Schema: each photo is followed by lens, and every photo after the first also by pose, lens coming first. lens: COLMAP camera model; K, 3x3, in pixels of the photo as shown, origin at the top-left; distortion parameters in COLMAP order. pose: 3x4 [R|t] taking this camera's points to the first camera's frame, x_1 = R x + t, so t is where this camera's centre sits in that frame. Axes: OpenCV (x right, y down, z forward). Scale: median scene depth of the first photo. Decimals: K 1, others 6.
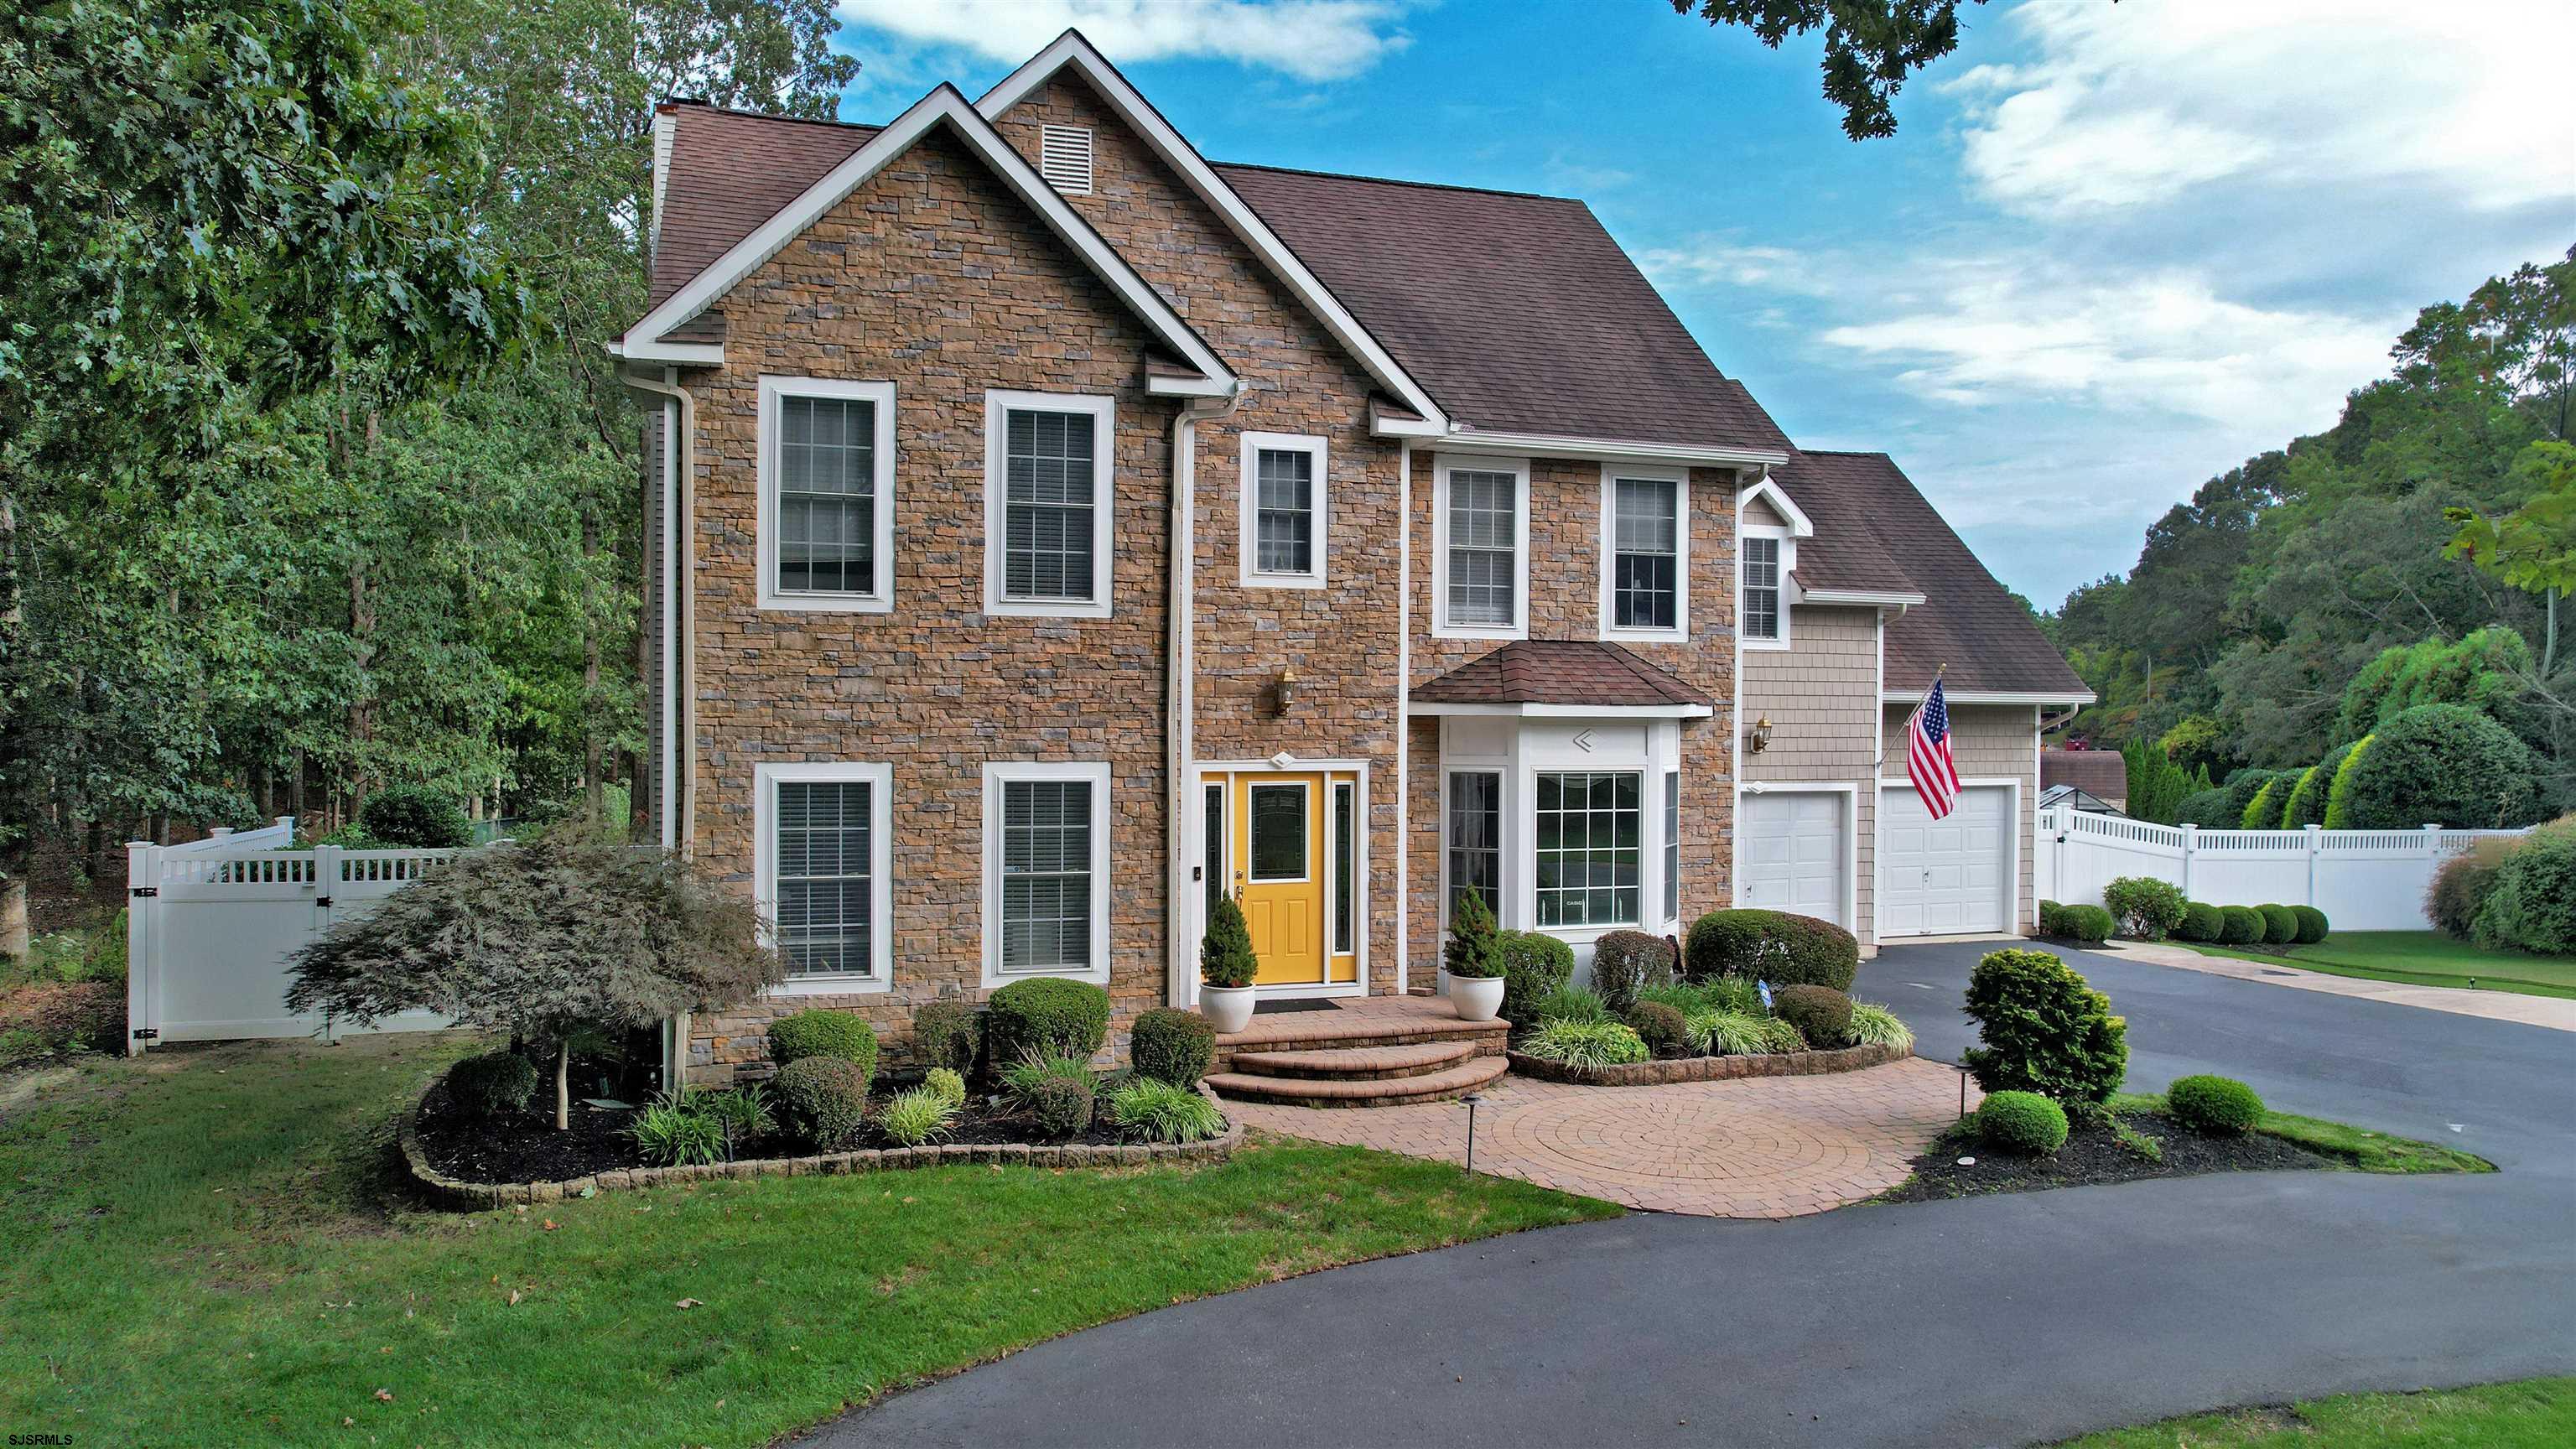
lens RADIAL K [[1648.7, 0, 1290.0], [0, 1648.7, 728.2], [0, 0, 1]] dist [-0.074482, 0.063340]
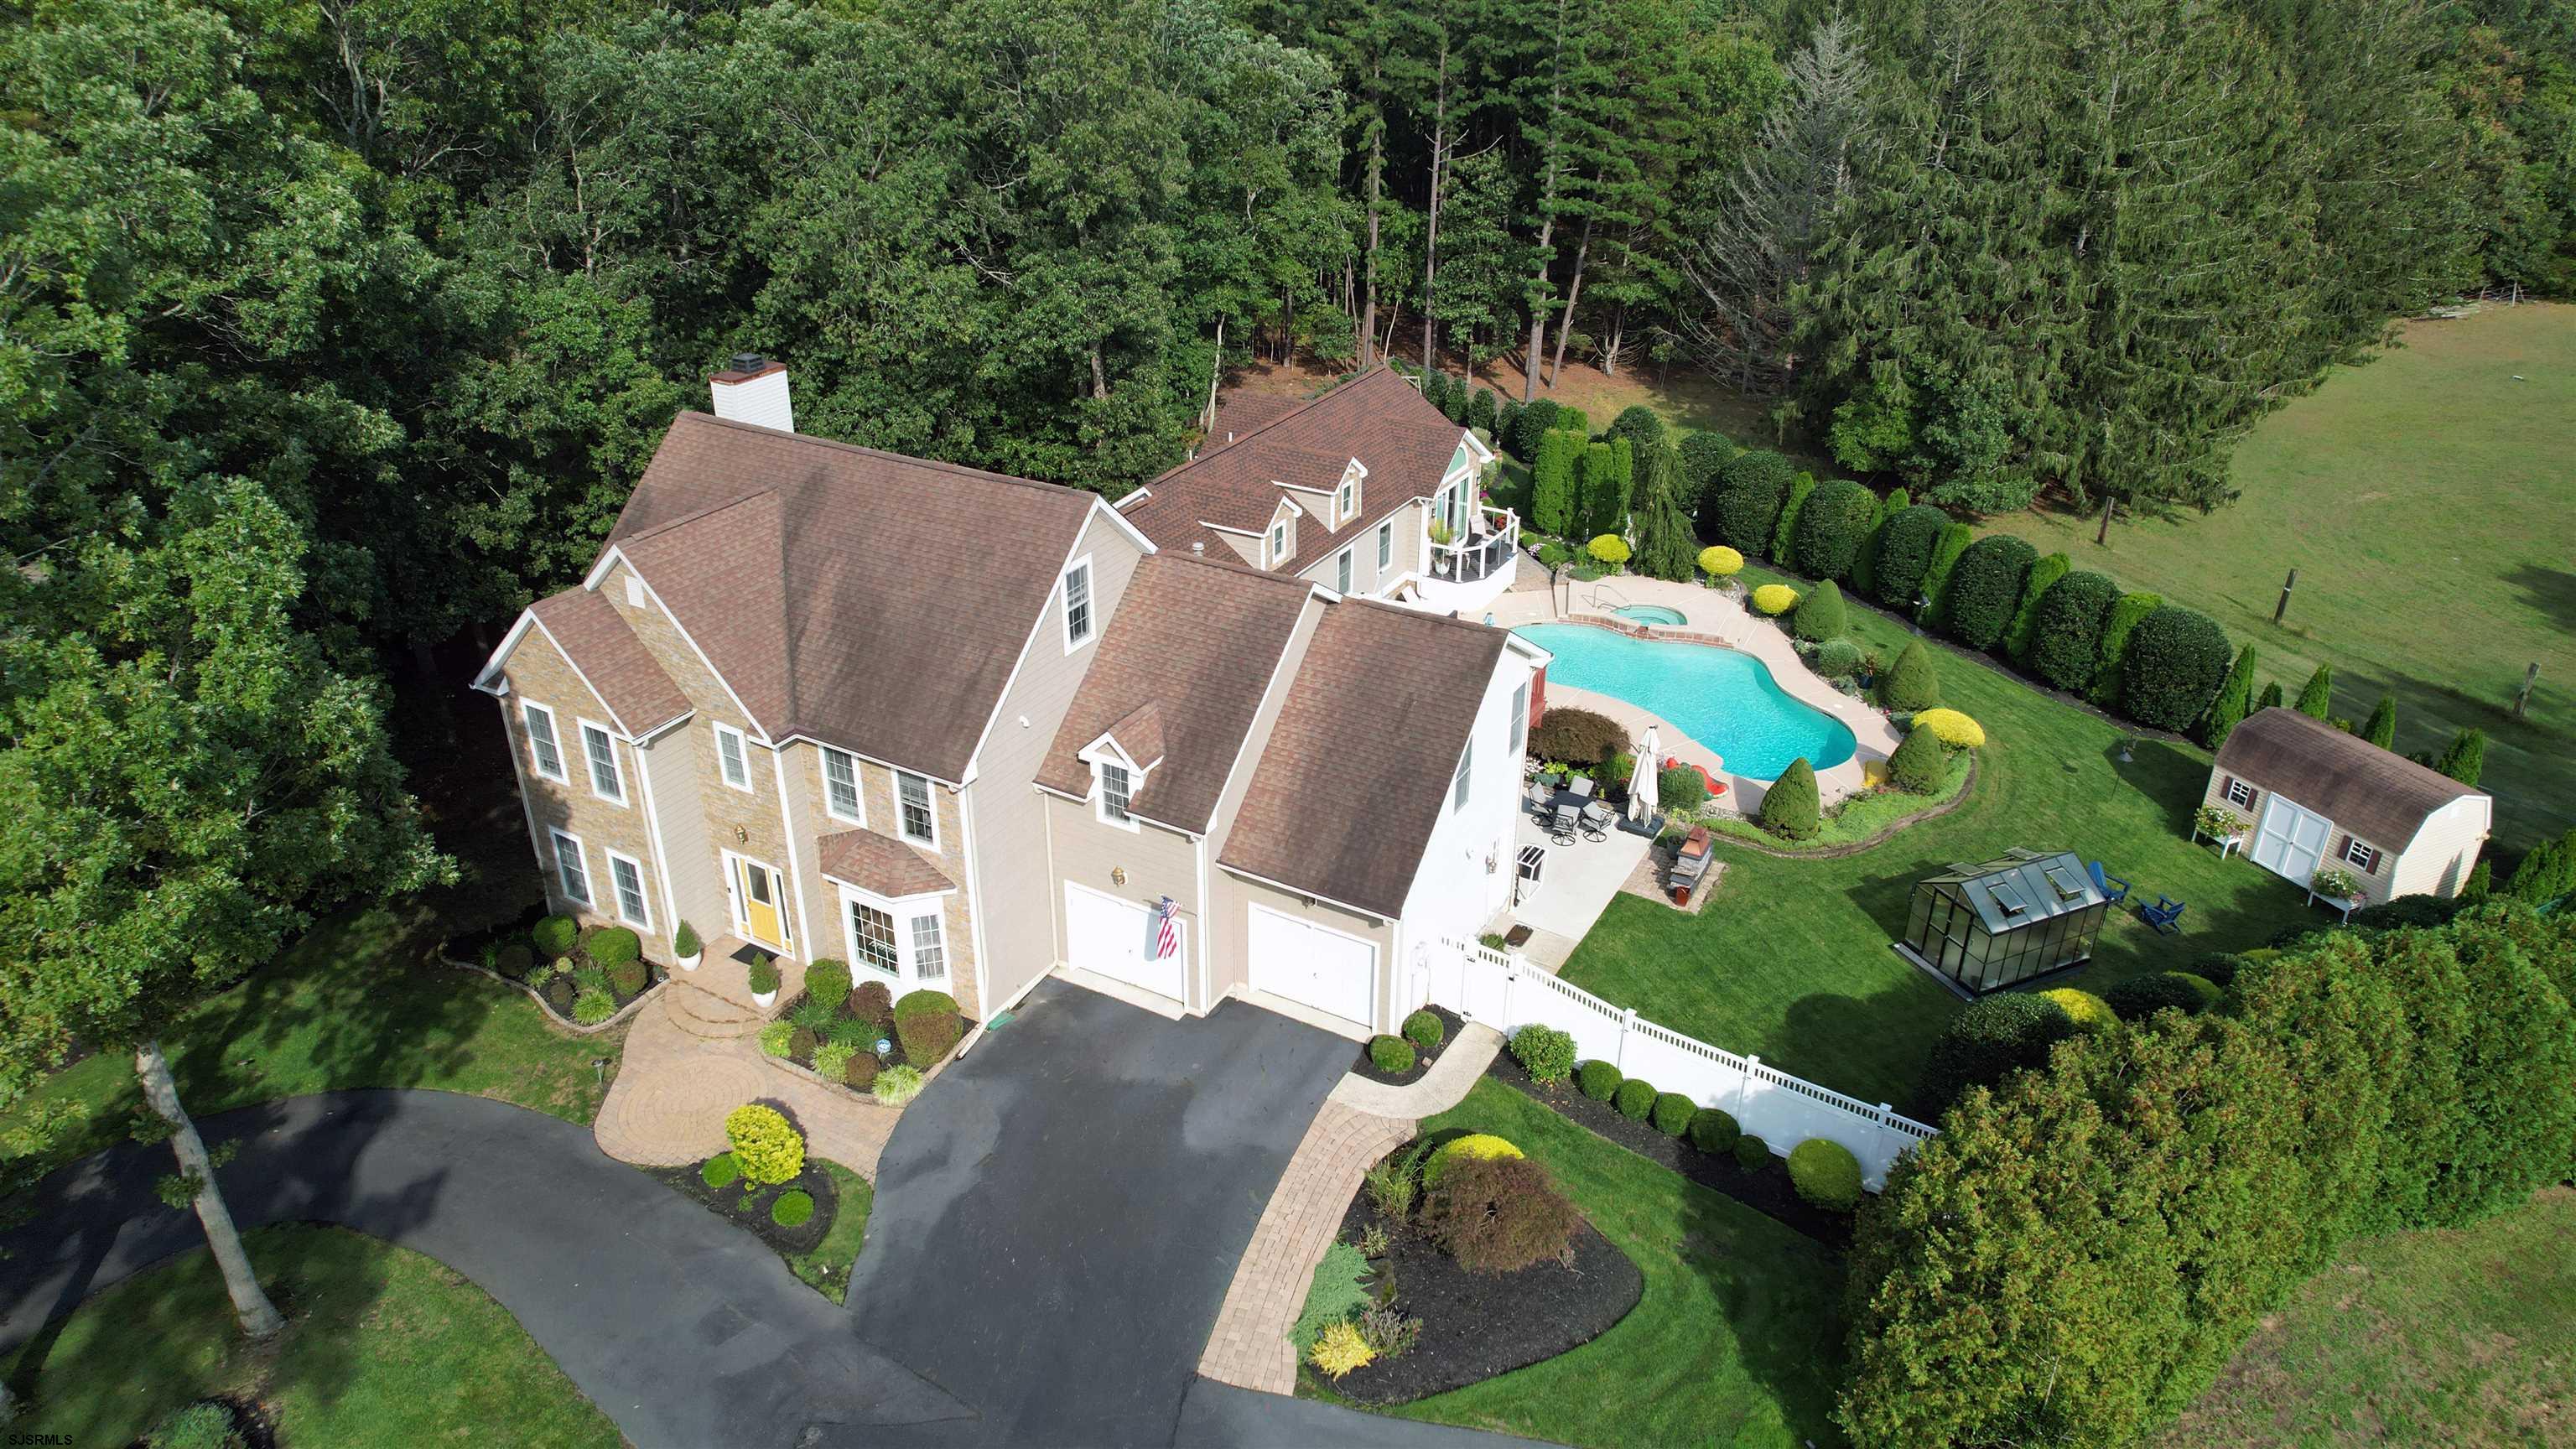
lens RADIAL K [[1648.7, 0, 1296.7], [0, 1648.7, 732.8], [0, 0, 1]] dist [-0.074482, 0.063340]
pose [[0.689772, 0.337186, -0.640718, 1.798394], [-0.010733, 0.889602, 0.456609, -1.107203], [0.723947, -0.308080, 0.617242, 0.234761]]
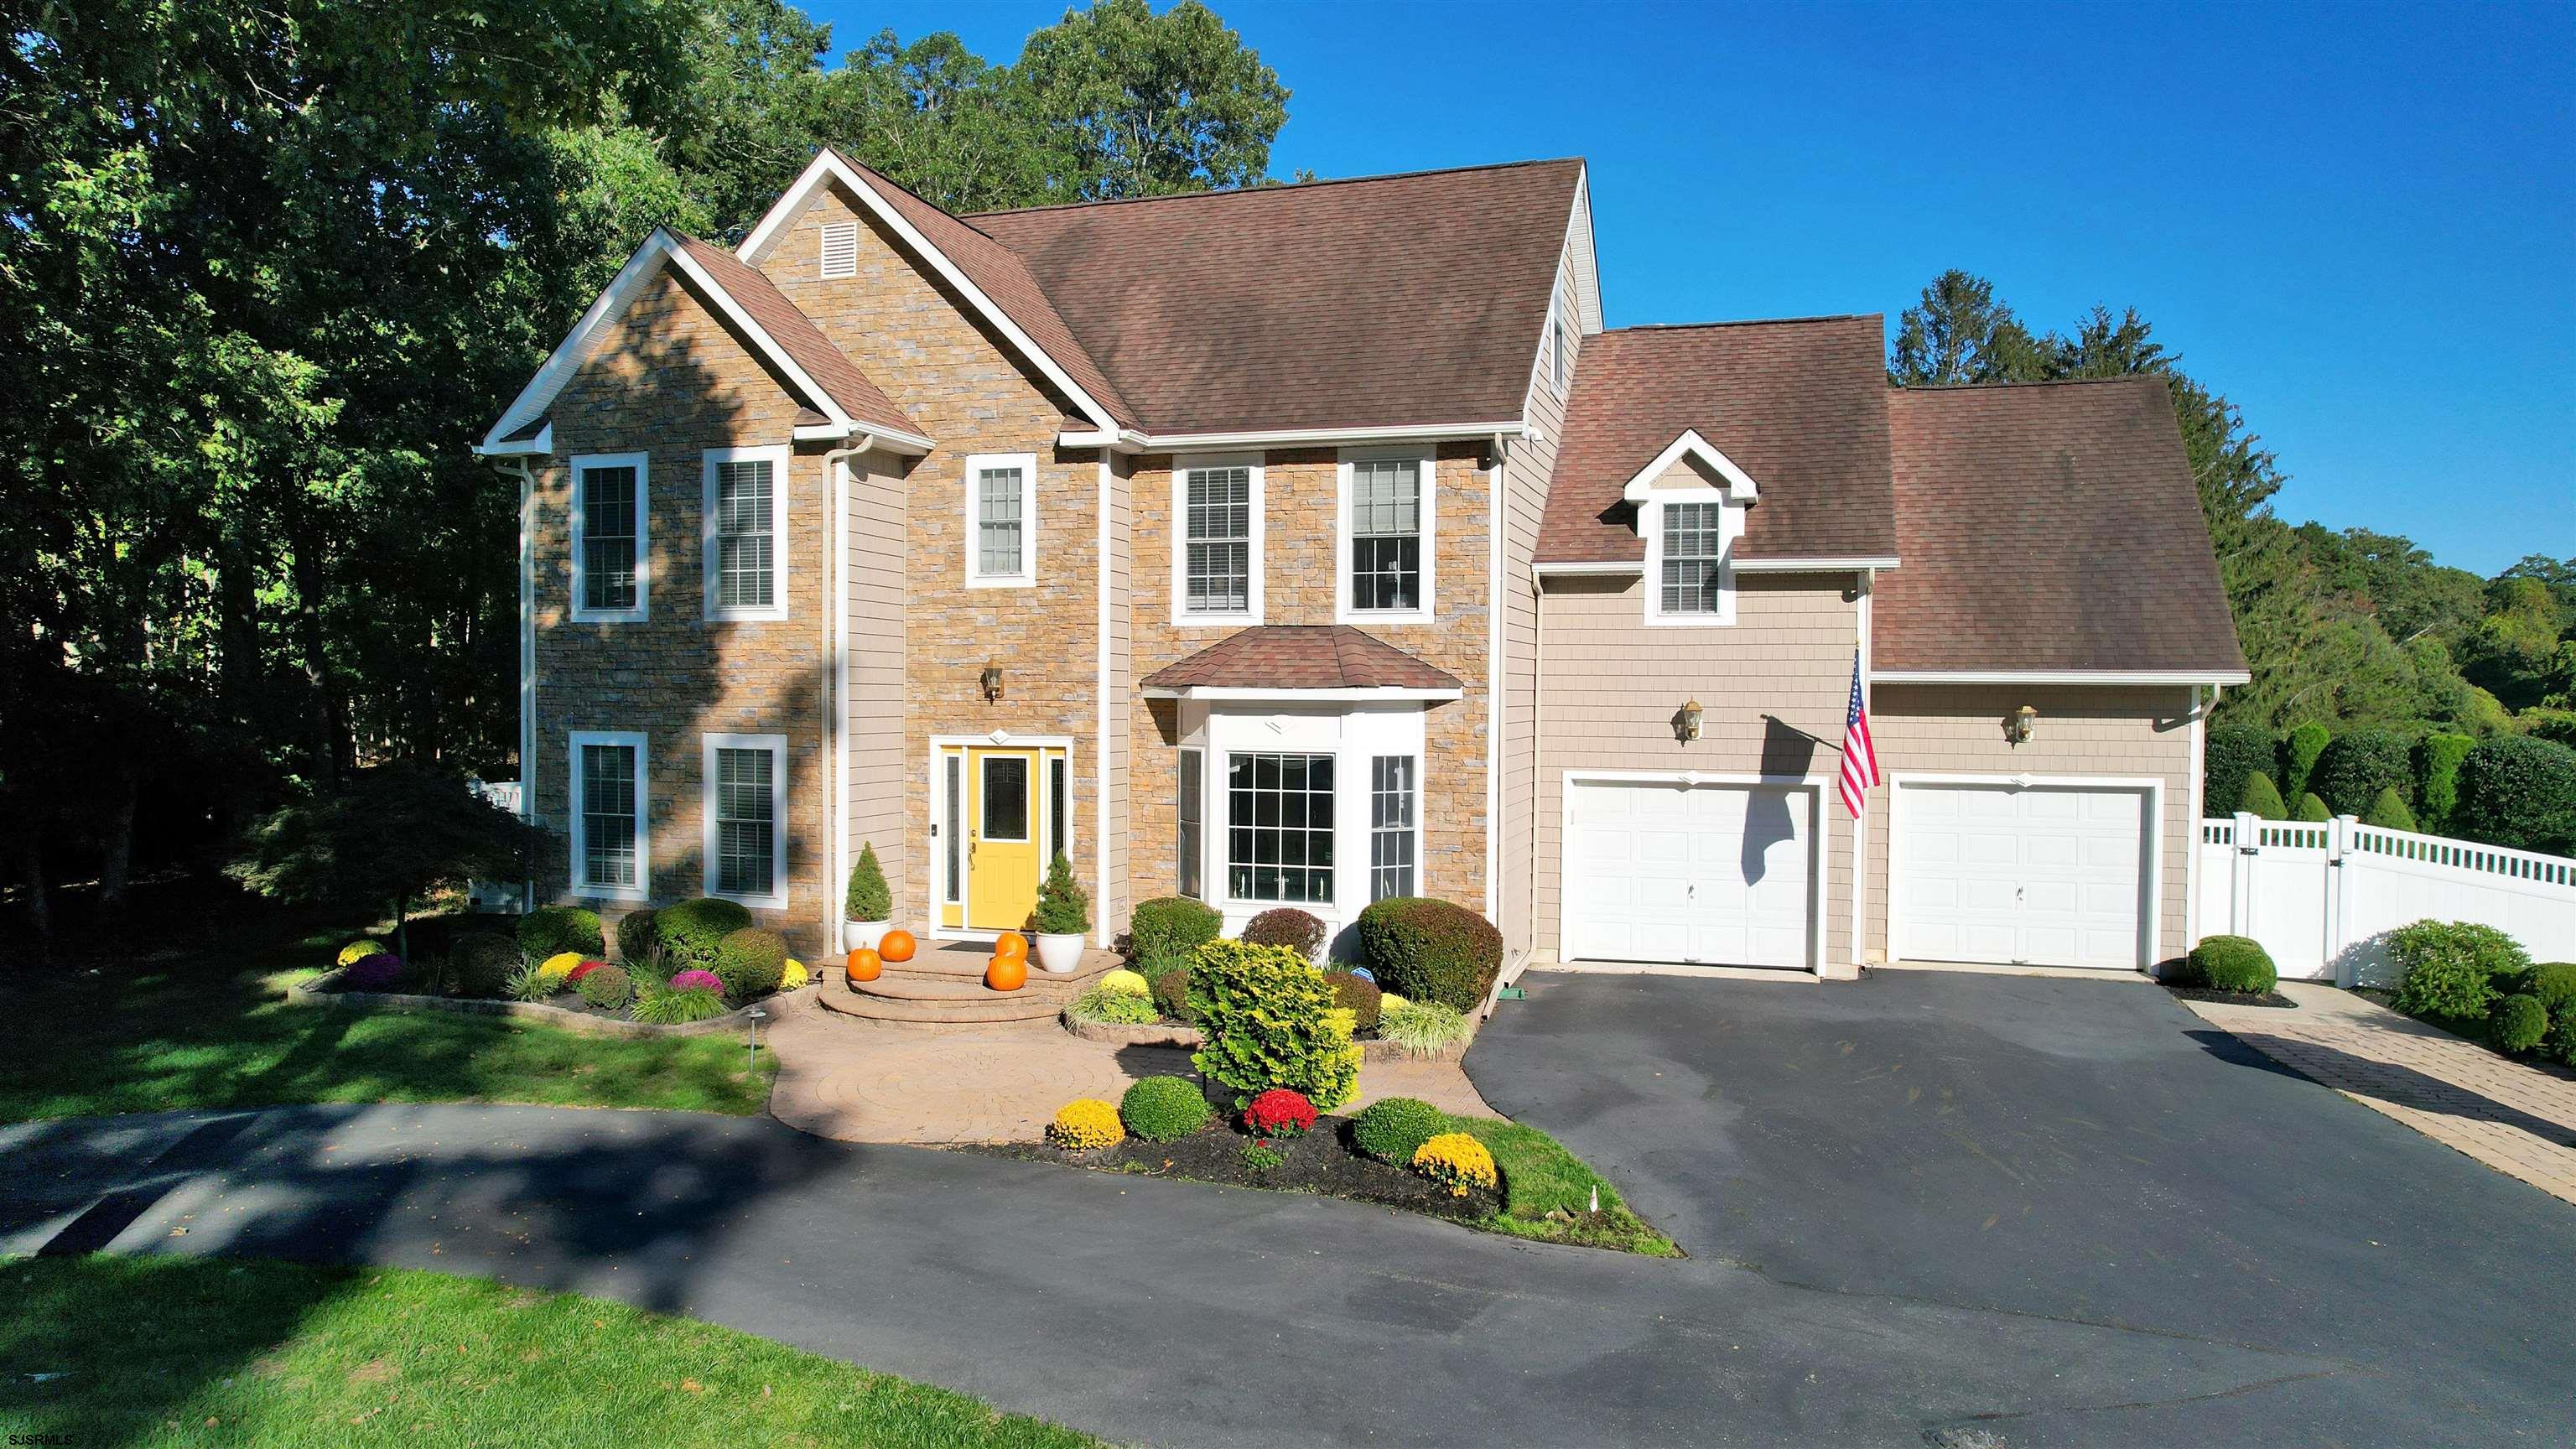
lens RADIAL K [[1648.7, 0, 1289.9], [0, 1648.7, 732.2], [0, 0, 1]] dist [-0.074482, 0.063340]
pose [[0.821301, 0.014823, -0.570302, 0.810676], [-0.005816, 0.999828, 0.017612, -0.004915], [0.570465, -0.011148, 0.821246, 0.163548]]
